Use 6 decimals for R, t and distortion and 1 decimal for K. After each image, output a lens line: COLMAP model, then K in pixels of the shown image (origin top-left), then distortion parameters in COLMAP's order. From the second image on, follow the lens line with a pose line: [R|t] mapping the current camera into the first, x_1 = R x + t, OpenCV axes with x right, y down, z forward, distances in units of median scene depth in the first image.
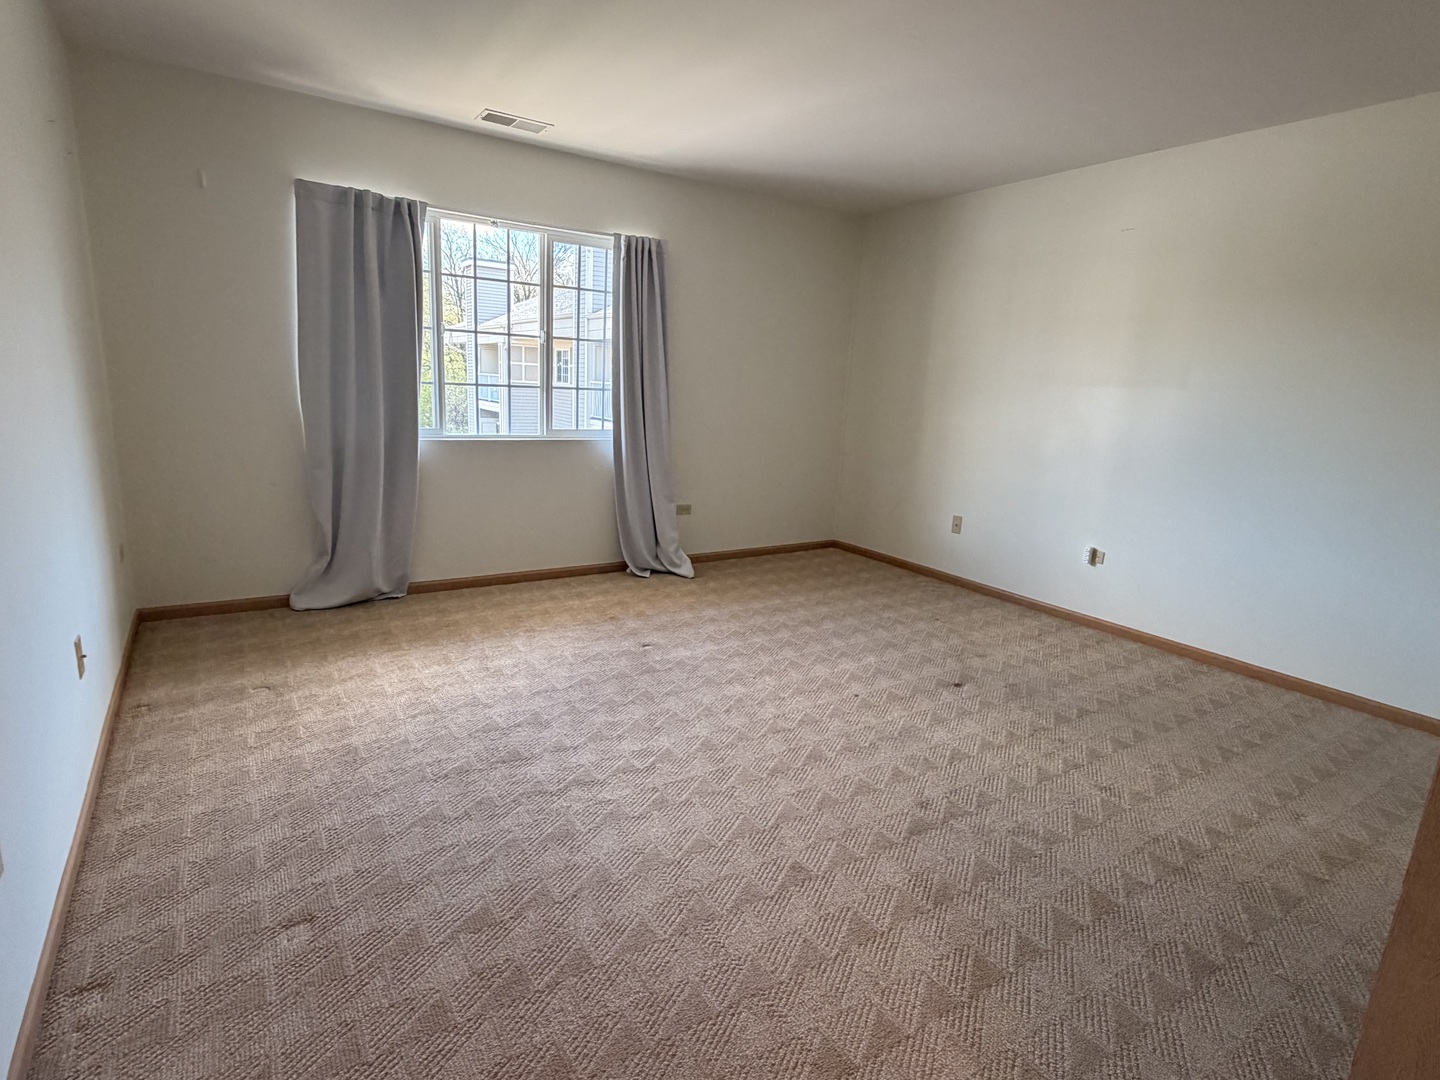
lens RADIAL K [[745.9, 0, 711.9], [0, 745.9, 548.0], [0, 0, 1]] dist [0.001047, -0.000046]
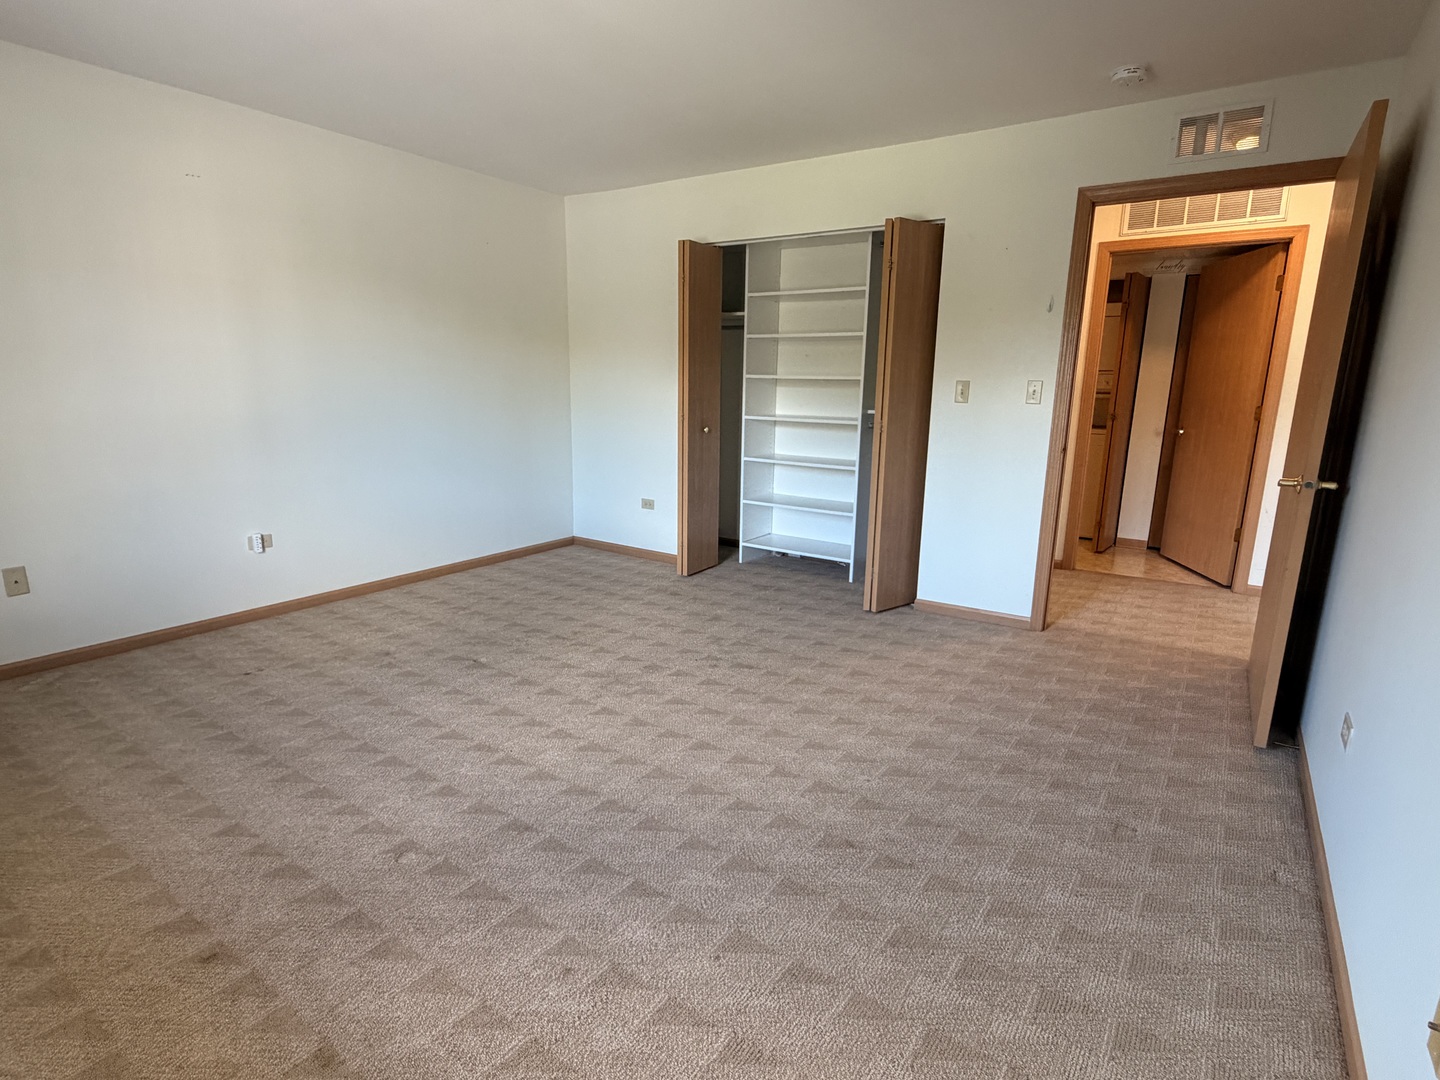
lens RADIAL K [[745.9, 0, 714.0], [0, 745.9, 542.1], [0, 0, 1]] dist [0.001047, -0.000046]
pose [[-0.377107, -0.251928, 0.891248, -0.658046], [0.174511, 0.925730, 0.335514, -0.252578], [-0.909581, 0.282057, -0.305135, 0.958079]]
